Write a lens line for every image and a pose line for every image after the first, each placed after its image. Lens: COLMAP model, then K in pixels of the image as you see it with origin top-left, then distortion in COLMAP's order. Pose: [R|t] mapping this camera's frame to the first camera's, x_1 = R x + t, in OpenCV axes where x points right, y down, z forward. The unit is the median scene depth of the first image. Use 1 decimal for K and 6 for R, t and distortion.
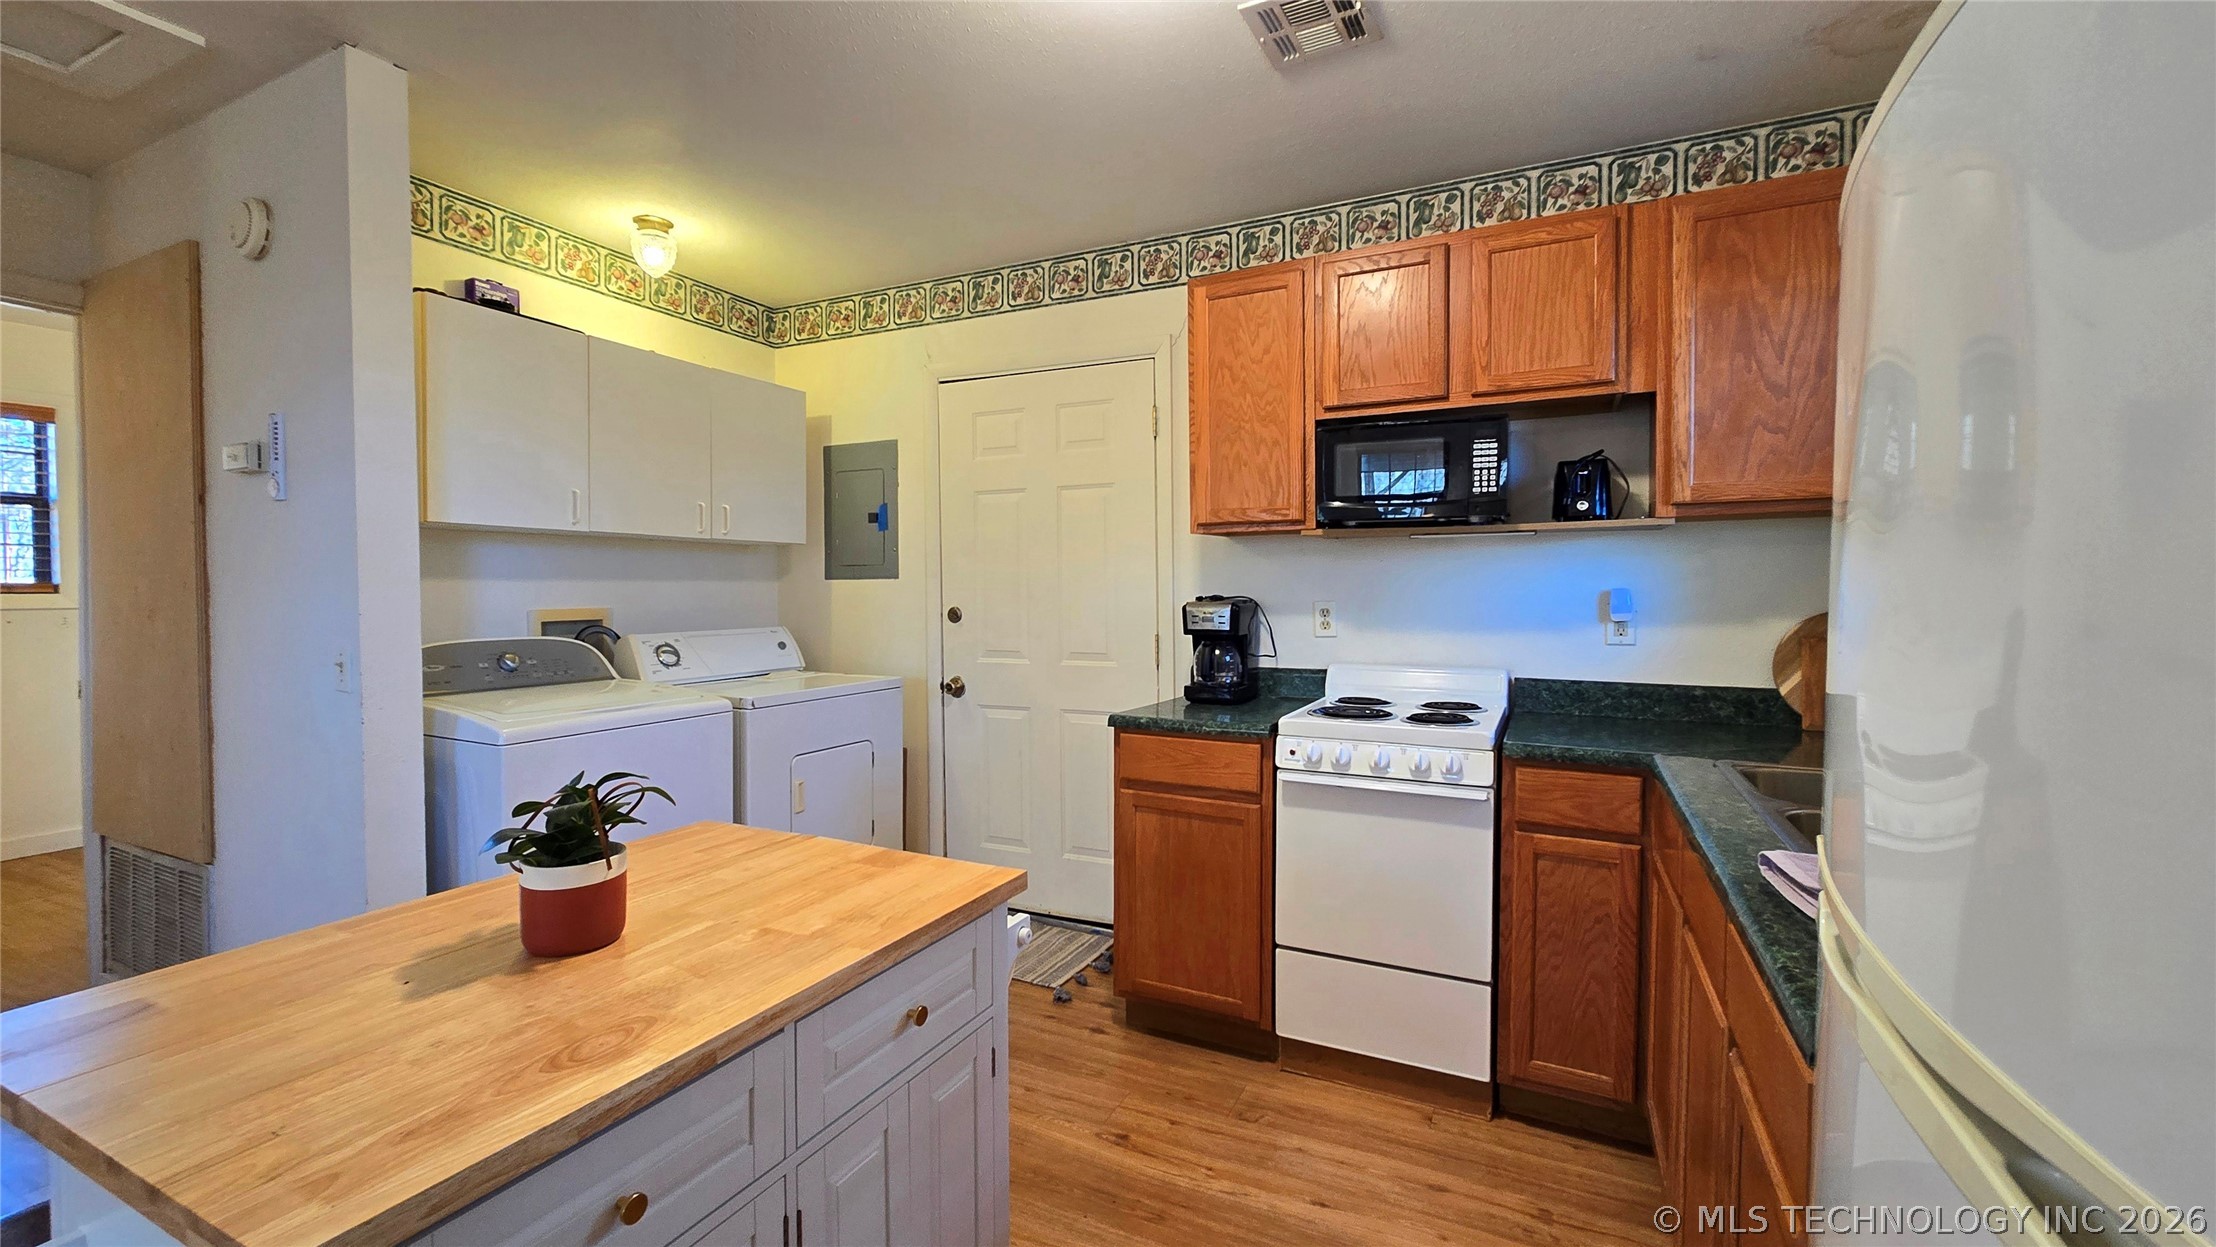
lens RADIAL K [[909.3, 0, 1102.9], [0, 909.3, 605.5], [0, 0, 1]] dist [0.003160, 0.000326]
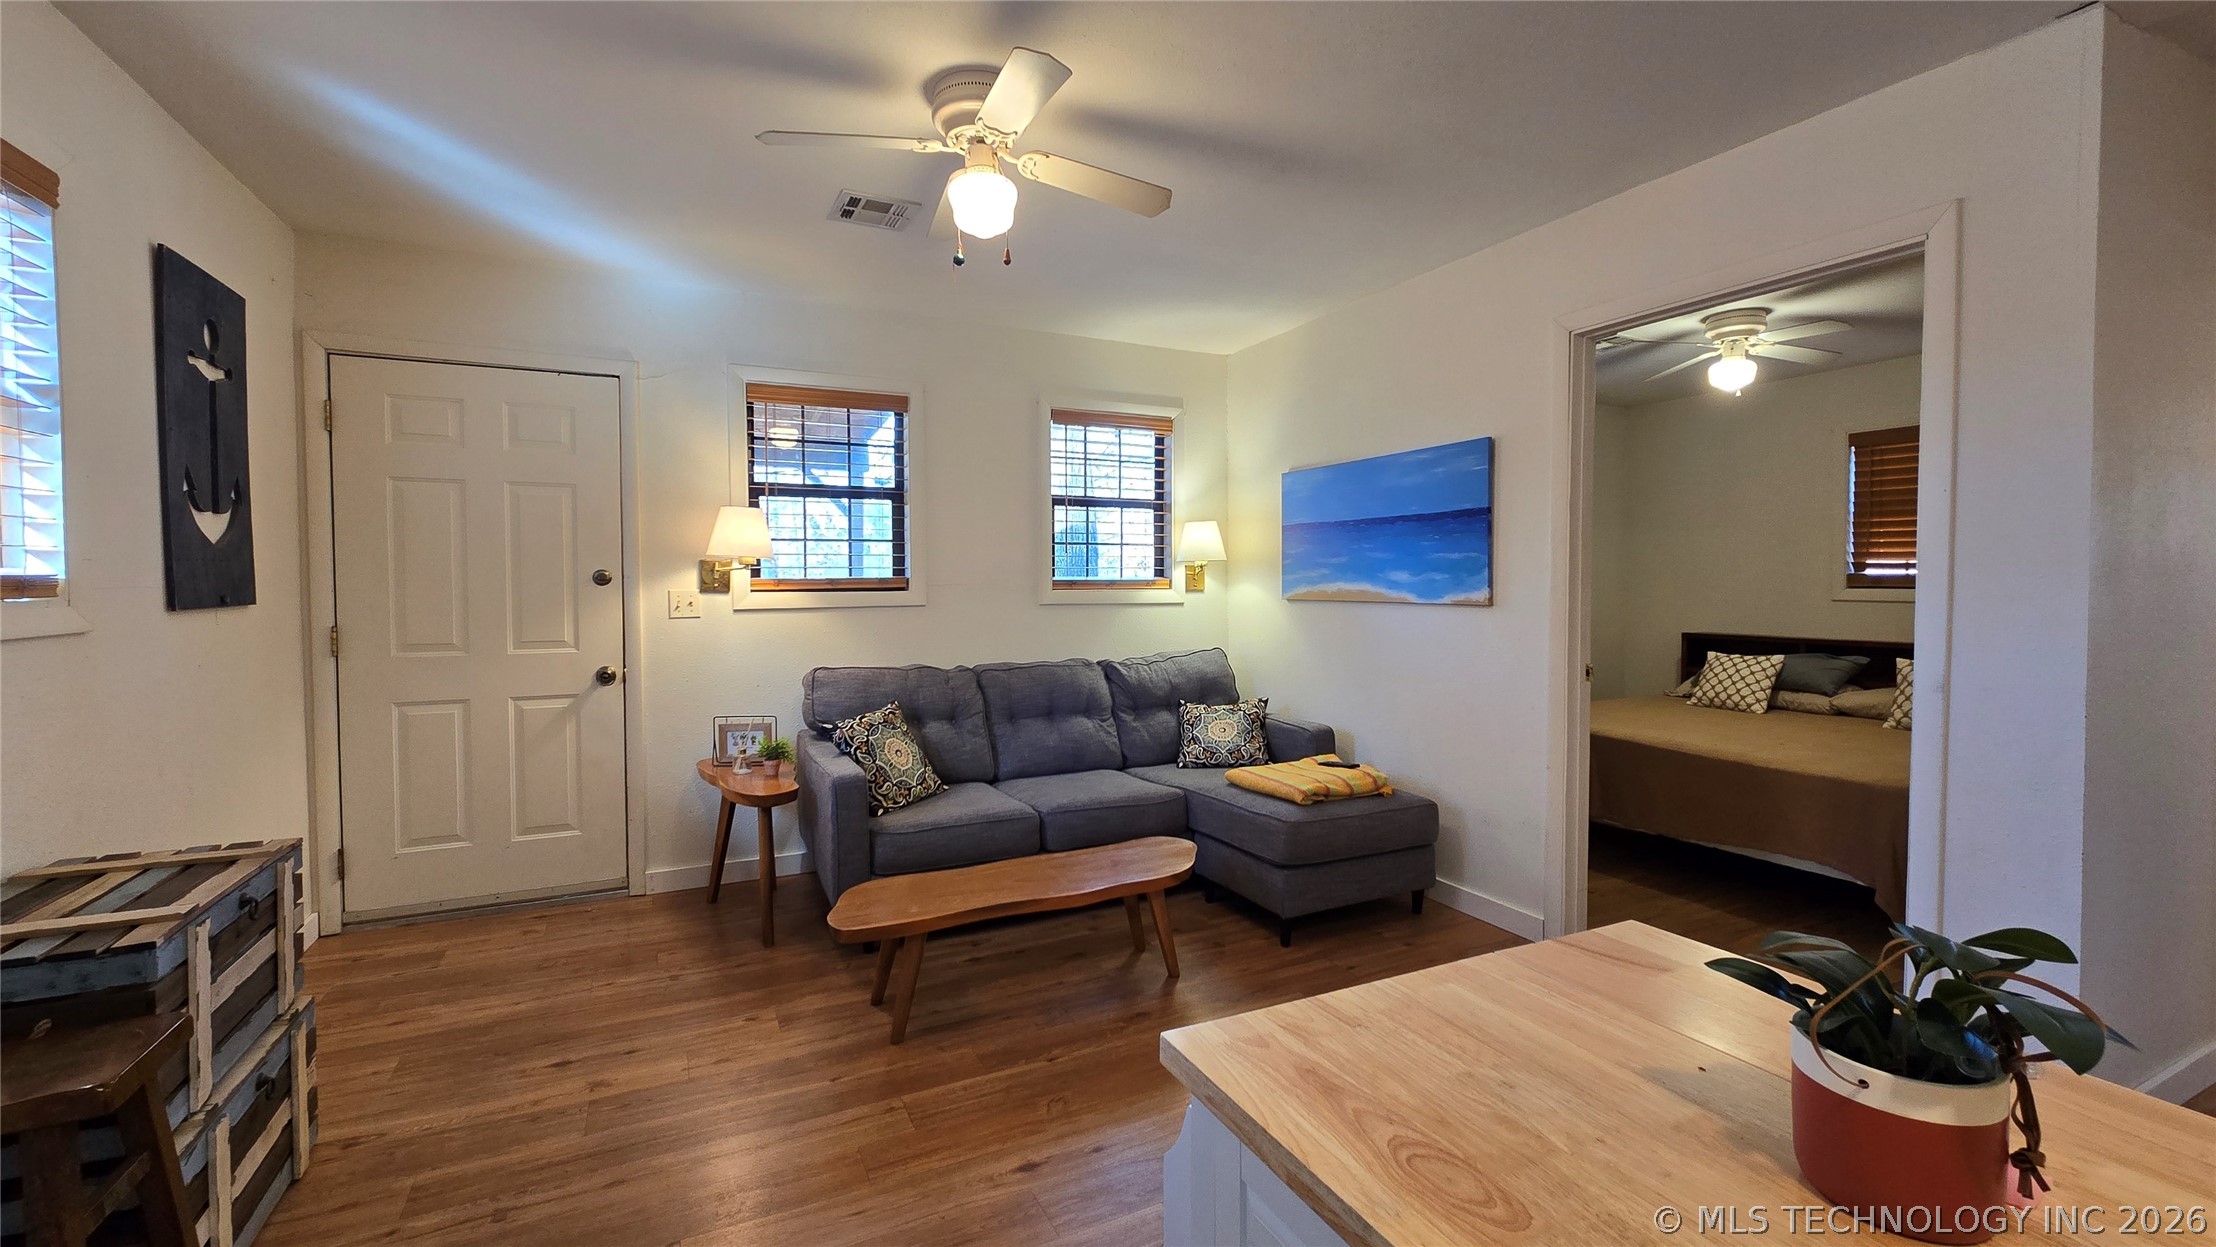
lens RADIAL K [[897.4, 0, 1100.3], [0, 897.4, 608.8], [0, 0, 1]] dist [-0.002470, 0.000706]
pose [[-0.610843, 0.021394, -0.791462, 0.074780], [-0.012605, 0.999245, 0.036740, -0.006413], [0.791651, 0.032419, -0.610113, 0.434508]]
